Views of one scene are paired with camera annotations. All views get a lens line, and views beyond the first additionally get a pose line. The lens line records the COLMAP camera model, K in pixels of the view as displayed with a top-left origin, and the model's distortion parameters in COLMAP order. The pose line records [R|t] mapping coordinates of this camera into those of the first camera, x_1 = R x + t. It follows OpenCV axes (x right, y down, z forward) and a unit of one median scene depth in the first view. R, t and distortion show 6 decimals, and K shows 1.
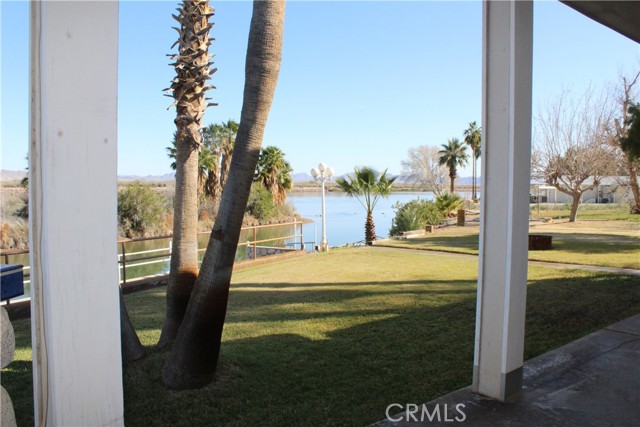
lens RADIAL K [[540.9, 0, 322.0], [0, 540.9, 212.7], [0, 0, 1]] dist [-0.142221, 0.124314]
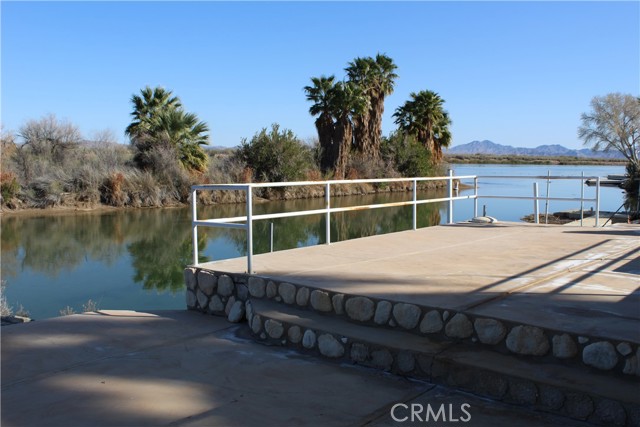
lens RADIAL K [[595.3, 0, 321.0], [0, 595.3, 213.5], [0, 0, 1]] dist [-0.094995, 0.000000]
pose [[0.986095, 0.018879, -0.165108, -0.157223], [-0.012701, 0.999182, 0.038398, 0.039150], [0.165698, -0.035767, 0.985528, 0.182221]]
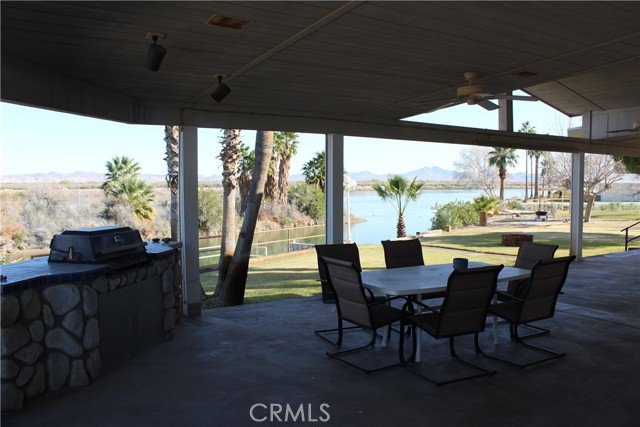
lens RADIAL K [[540.9, 0, 314.4], [0, 540.9, 209.5], [0, 0, 1]] dist [-0.142221, 0.124314]
pose [[0.991565, -0.005160, -0.129508, 0.031785], [0.004714, 0.999982, -0.003750, -0.004331], [0.129525, 0.003108, 0.991571, -0.091207]]
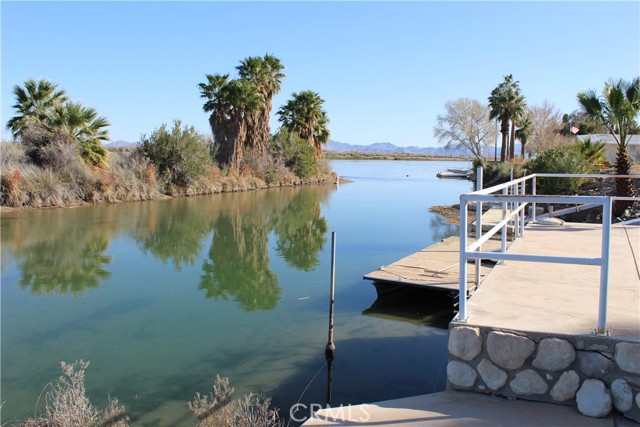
lens RADIAL K [[540.9, 0, 315.9], [0, 540.9, 214.4], [0, 0, 1]] dist [-0.142221, 0.124314]
pose [[0.995778, -0.001872, 0.091775, -0.248209], [-0.003129, 0.998518, 0.054327, 0.036472], [-0.091741, -0.054385, 0.994297, 0.244083]]
